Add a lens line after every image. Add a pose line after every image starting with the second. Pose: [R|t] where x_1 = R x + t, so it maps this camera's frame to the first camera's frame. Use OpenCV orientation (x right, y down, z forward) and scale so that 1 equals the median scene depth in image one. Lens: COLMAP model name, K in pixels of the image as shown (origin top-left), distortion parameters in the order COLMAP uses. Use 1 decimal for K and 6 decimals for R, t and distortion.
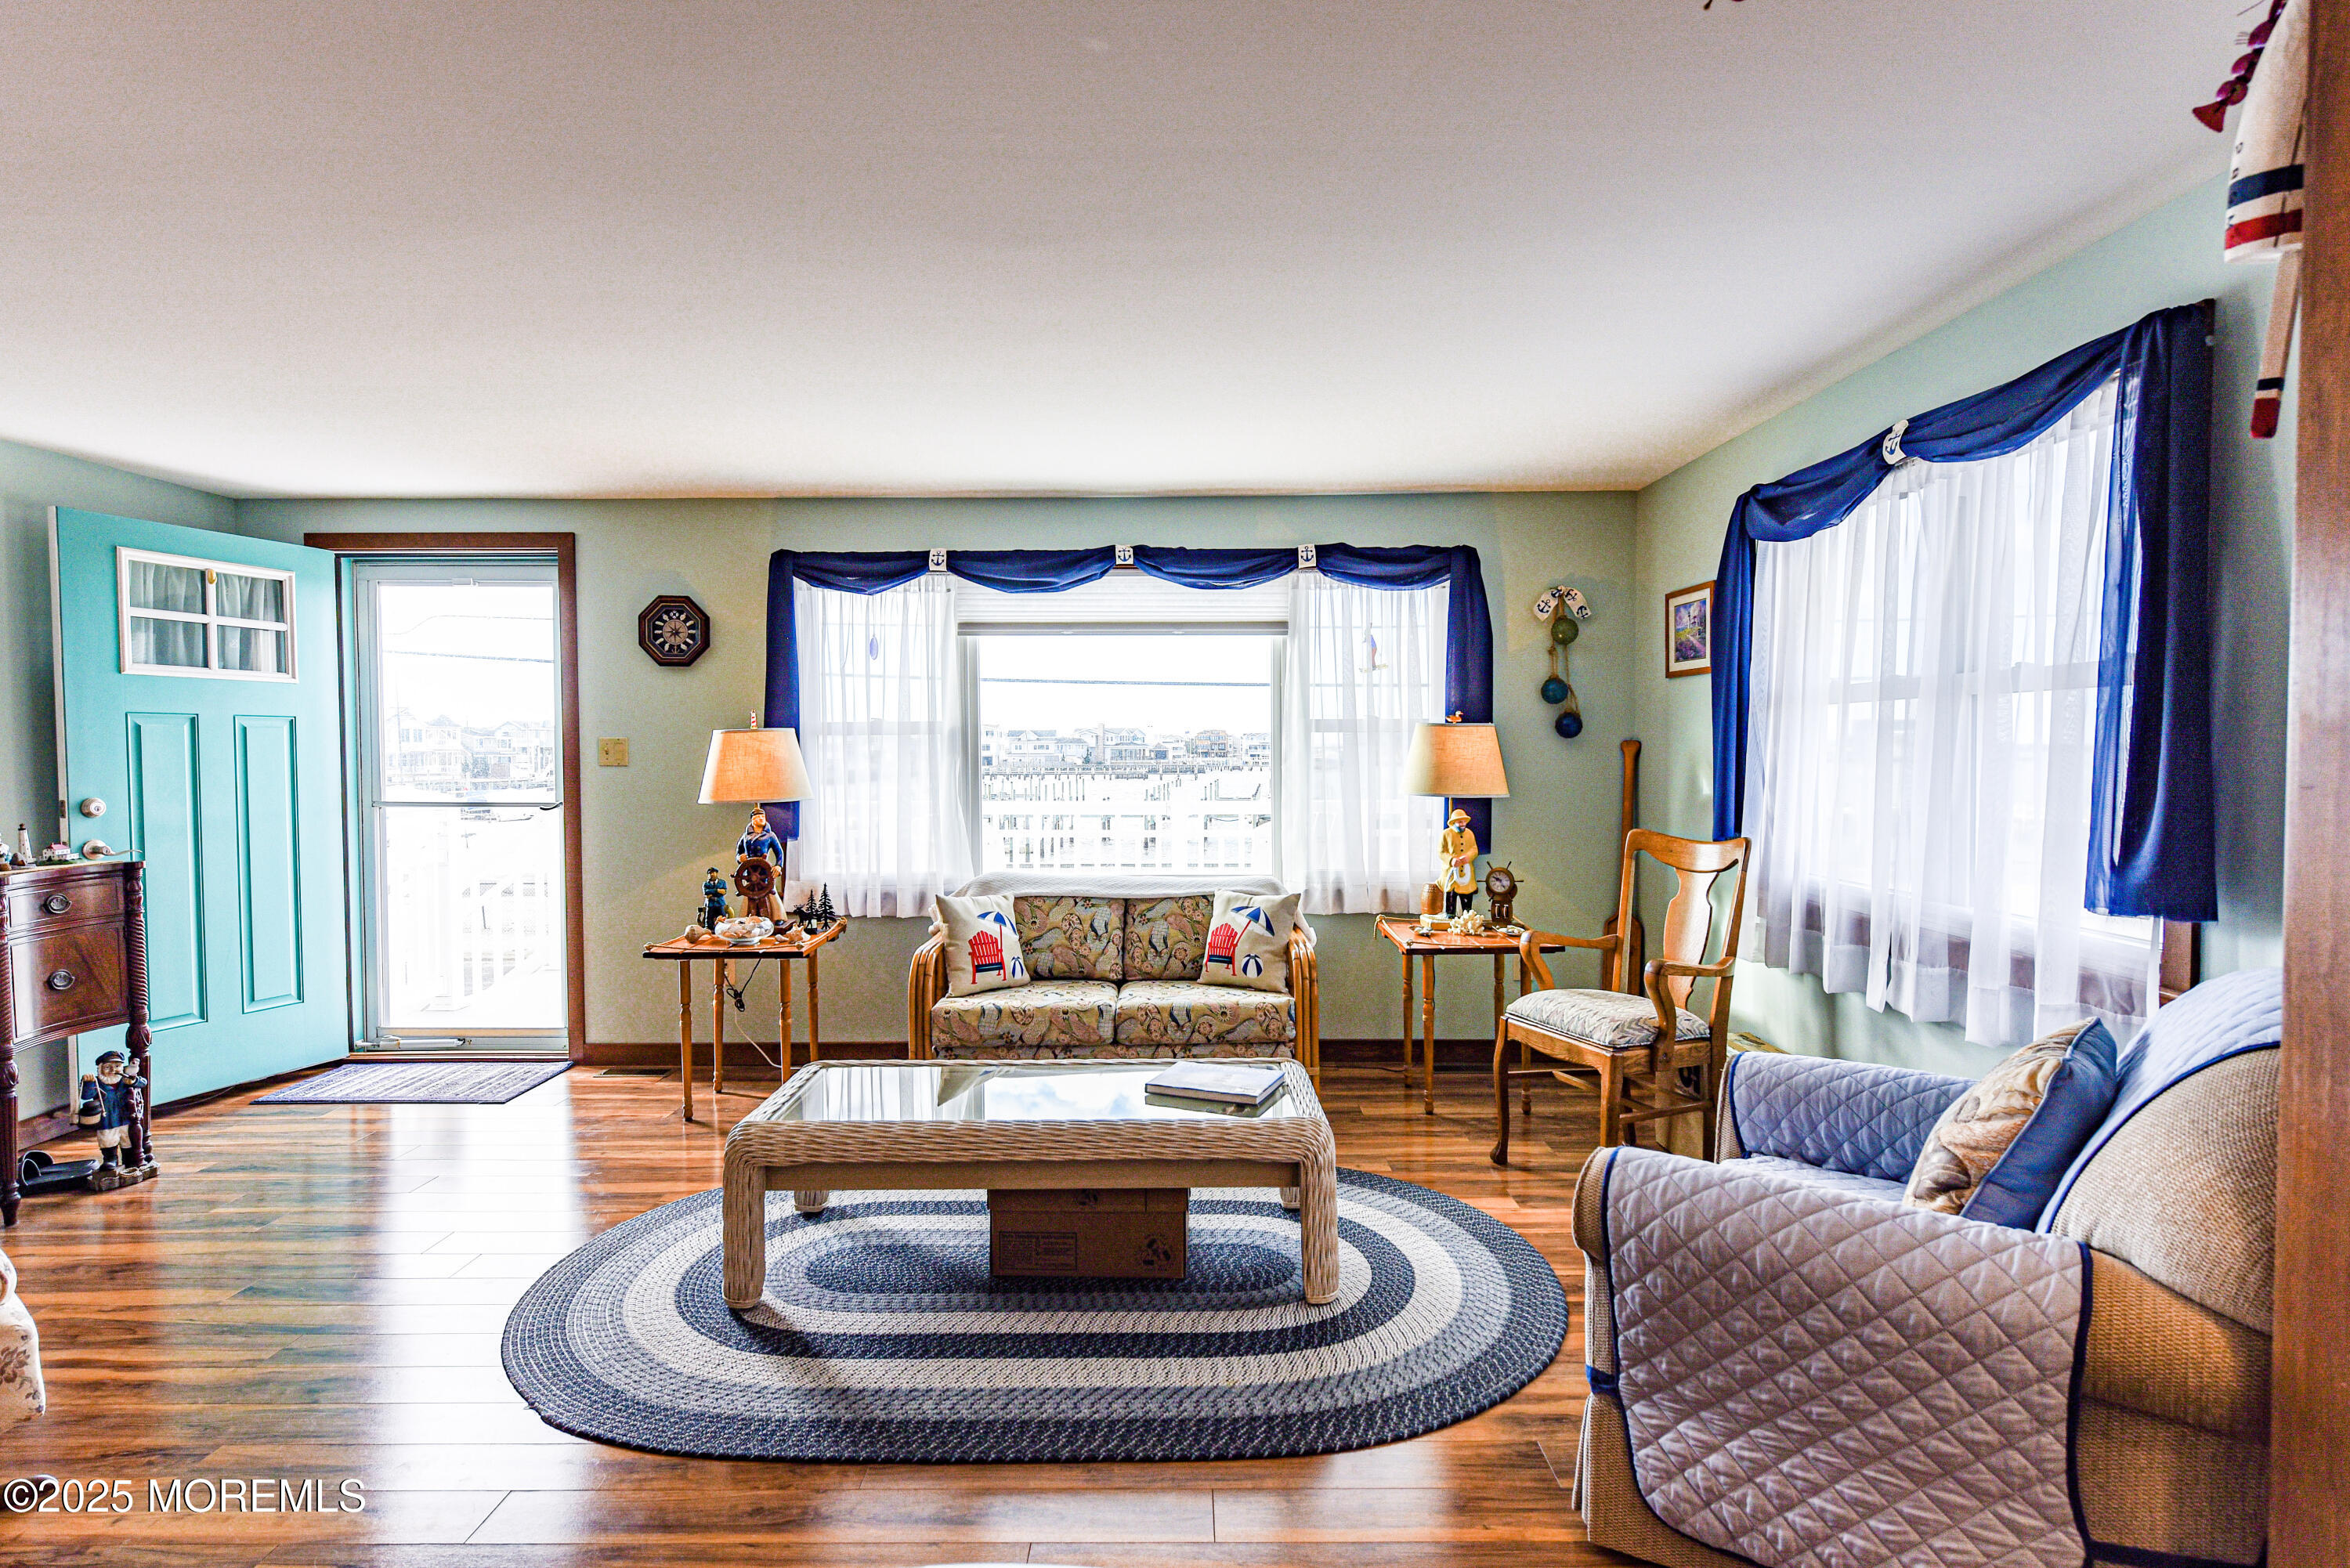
lens RADIAL K [[1175.4, 0, 1170.5], [0, 1175.4, 790.7], [0, 0, 1]] dist [-0.001051, -0.000359]
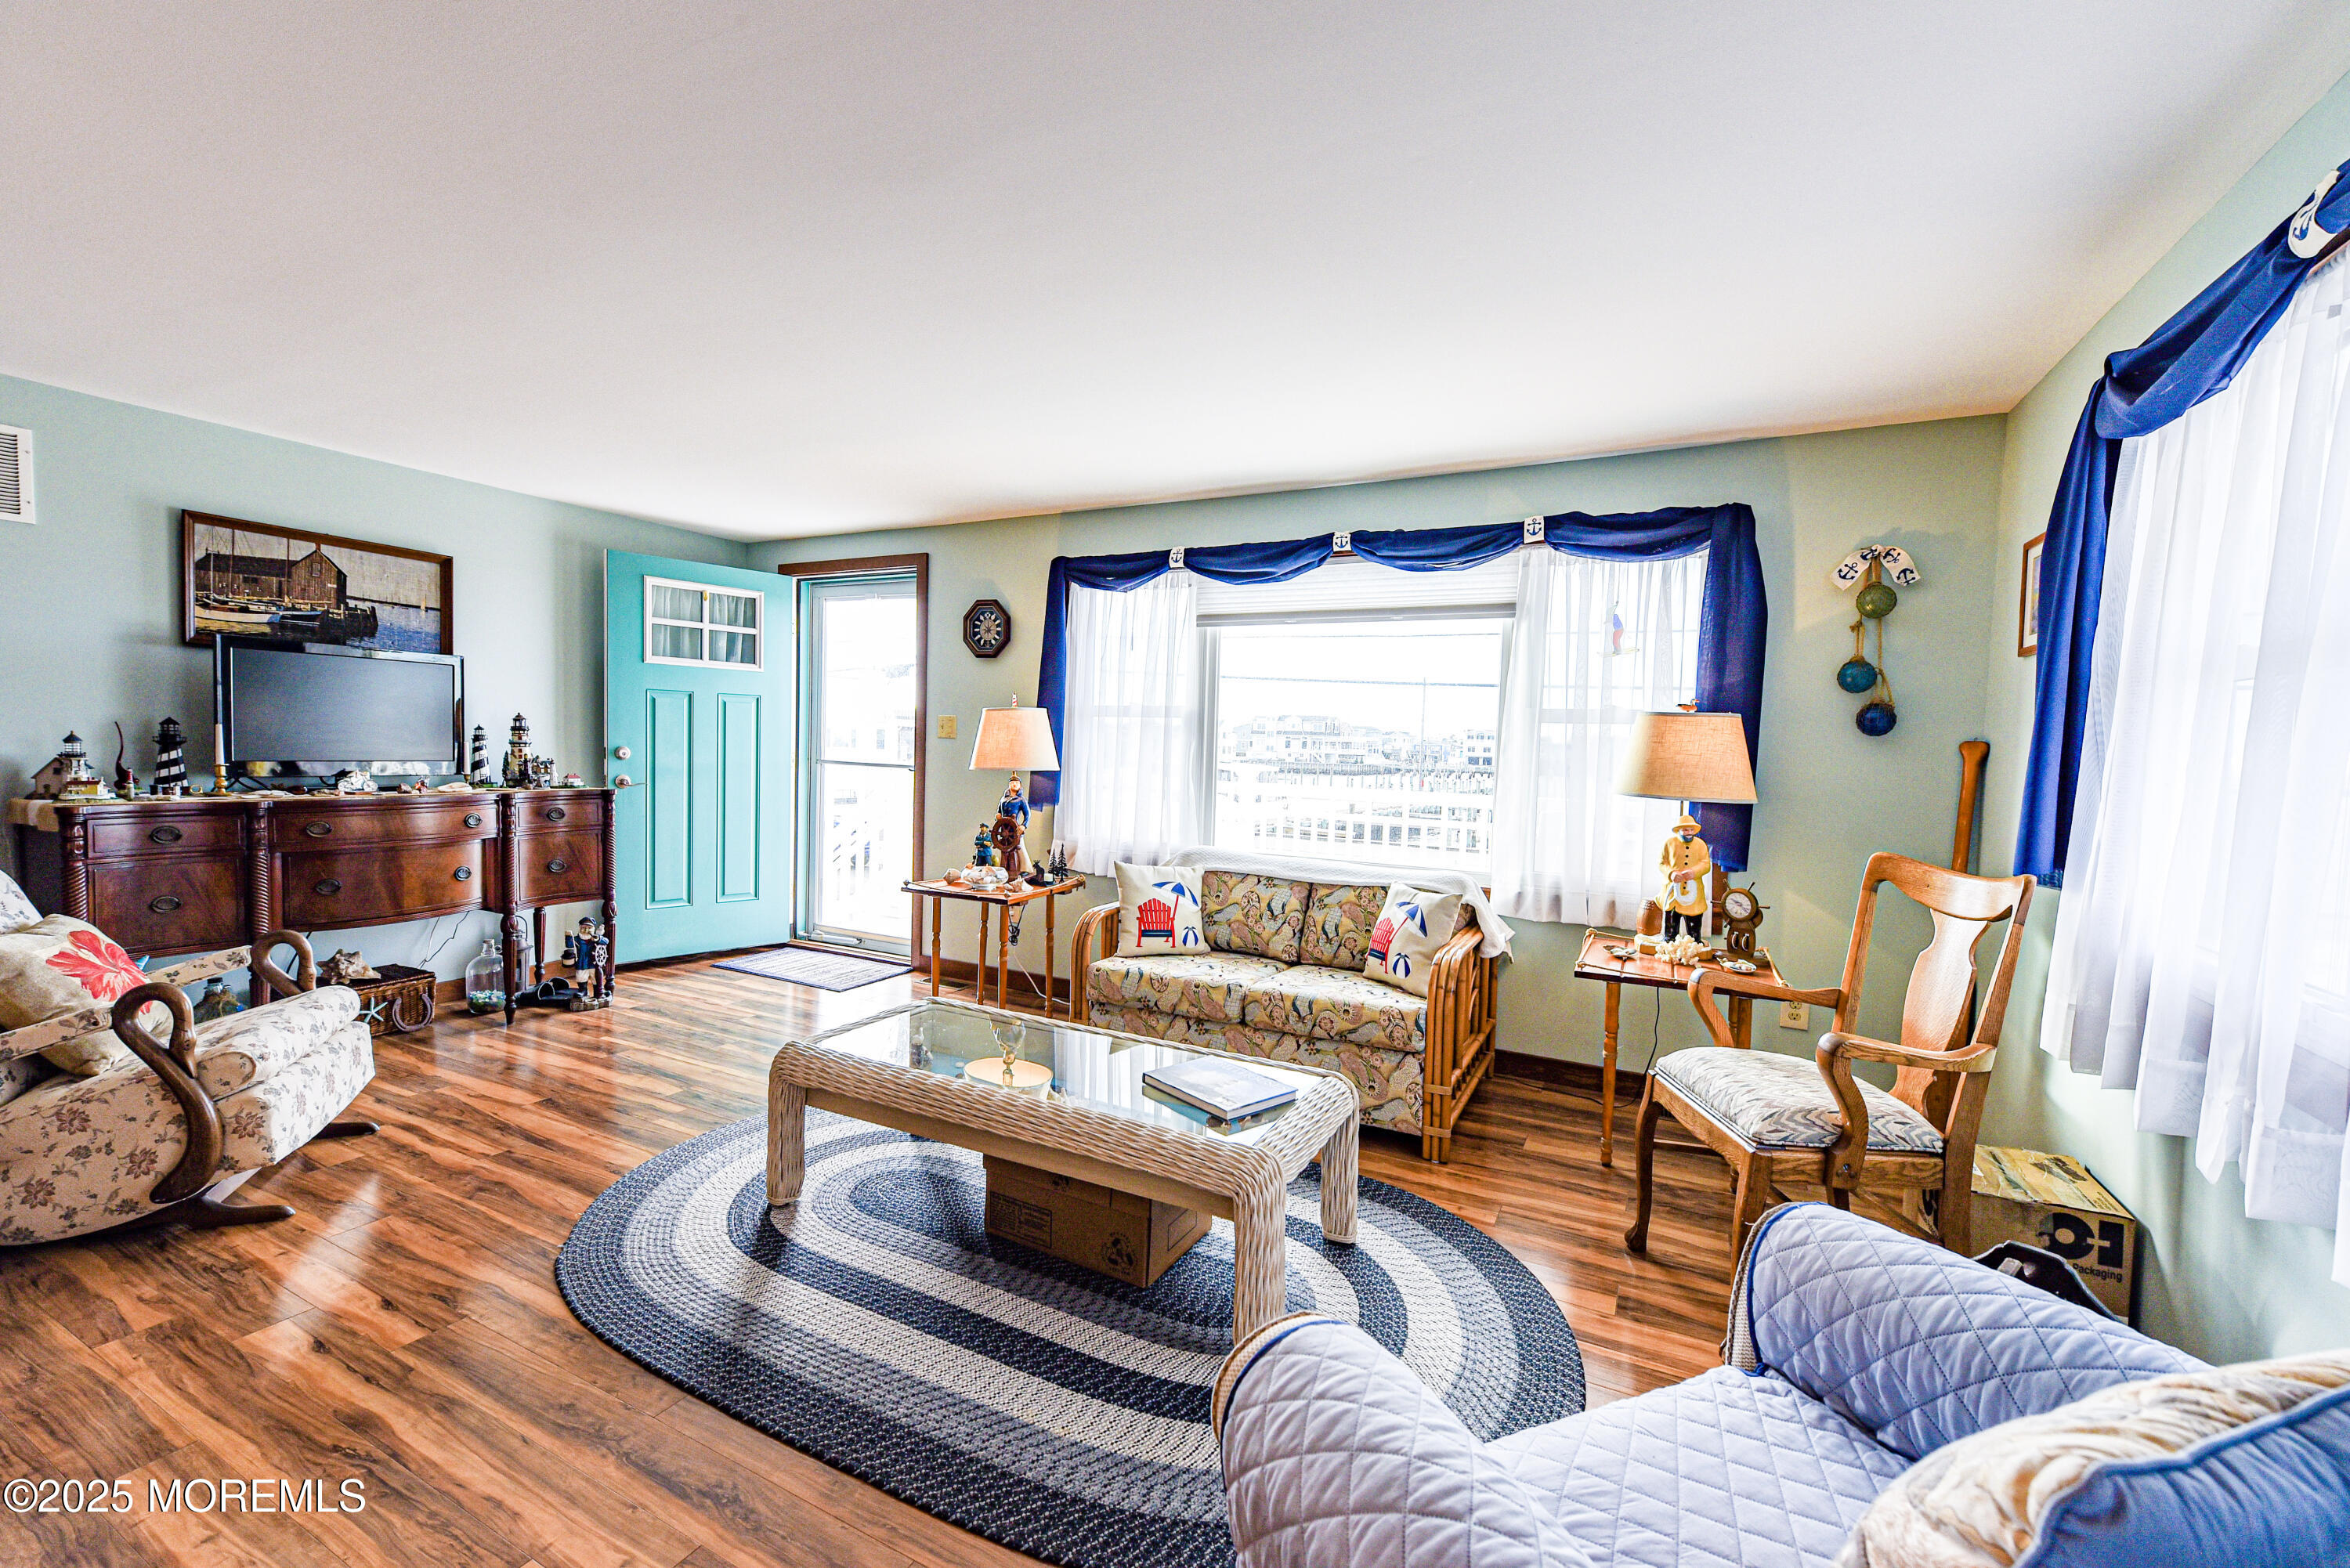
lens RADIAL K [[966.8, 0, 1167.2], [0, 966.8, 789.8], [0, 0, 1]] dist [0.001702, -0.000853]
pose [[0.886283, 0.052901, -0.460113, 0.233146], [-0.049122, 0.998589, 0.020193, 0.002031], [0.460532, 0.004705, 0.887631, 0.210632]]
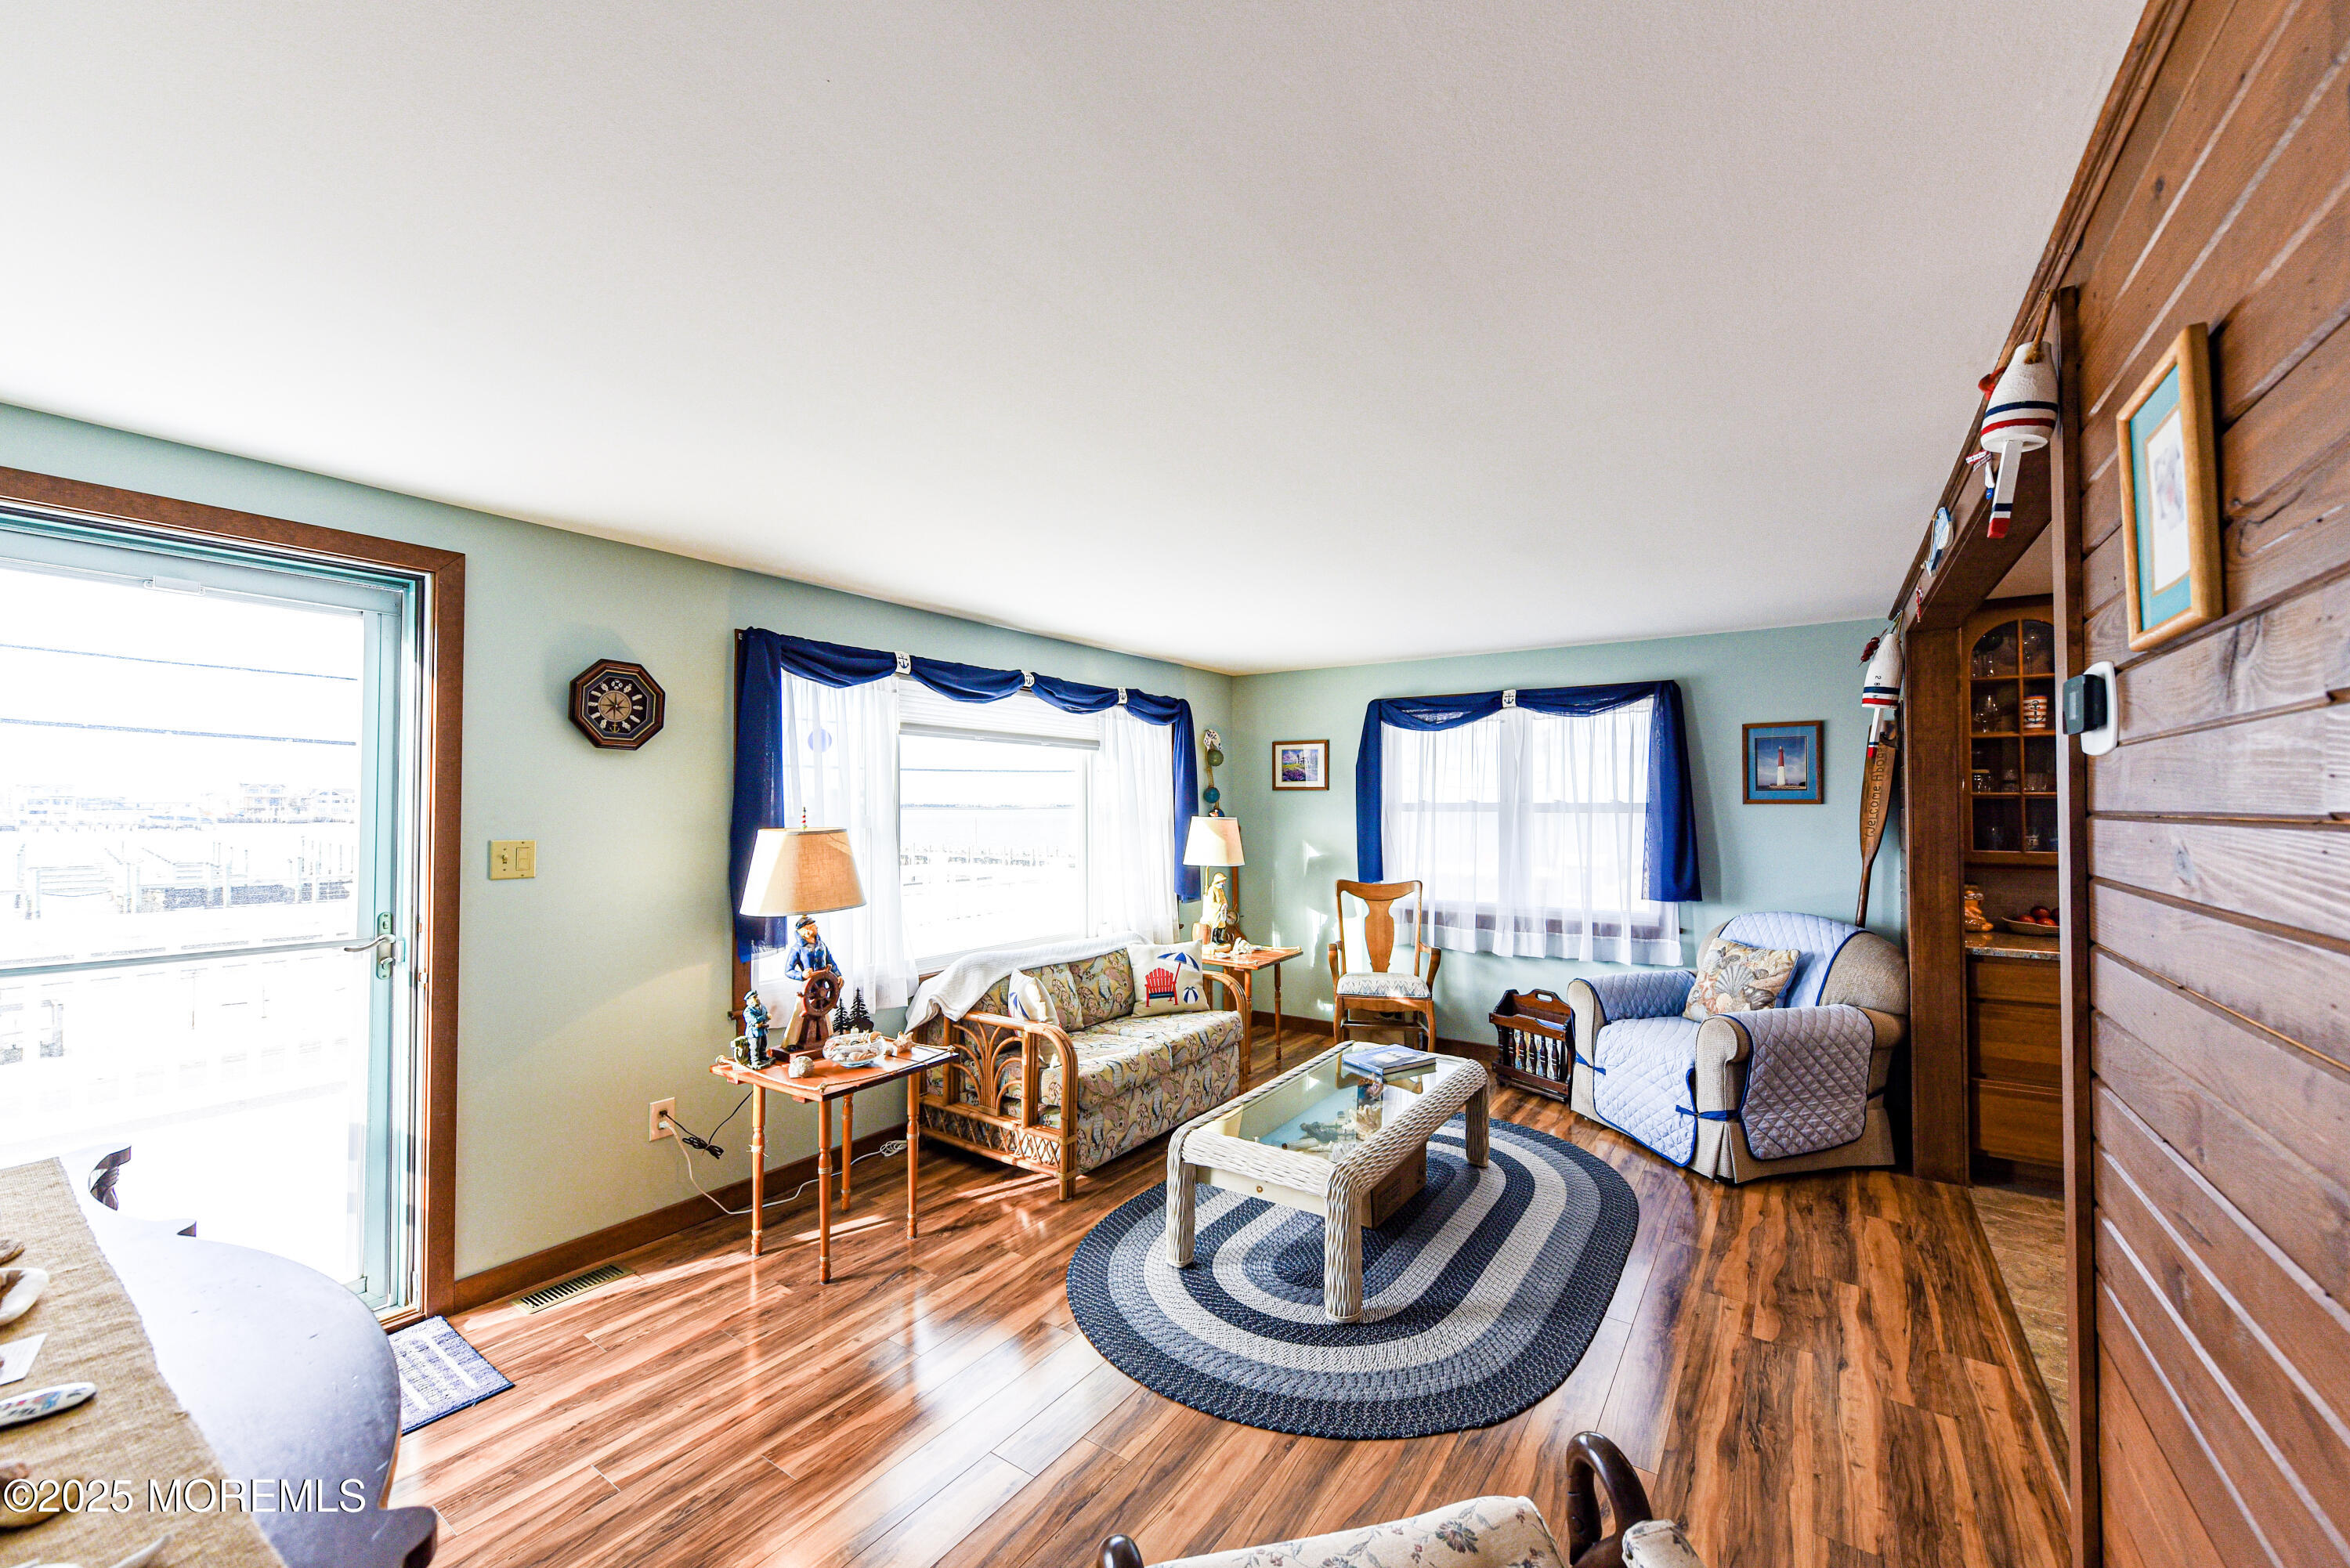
lens RADIAL K [[922.5, 0, 1171.8], [0, 922.5, 789.5], [0, 0, 1]] dist [0.001829, -0.000423]
pose [[0.566979, 0.018809, 0.823517, -0.784925], [0.024589, 0.998907, -0.039744, -0.047558], [-0.823365, 0.042784, 0.565897, 0.361369]]
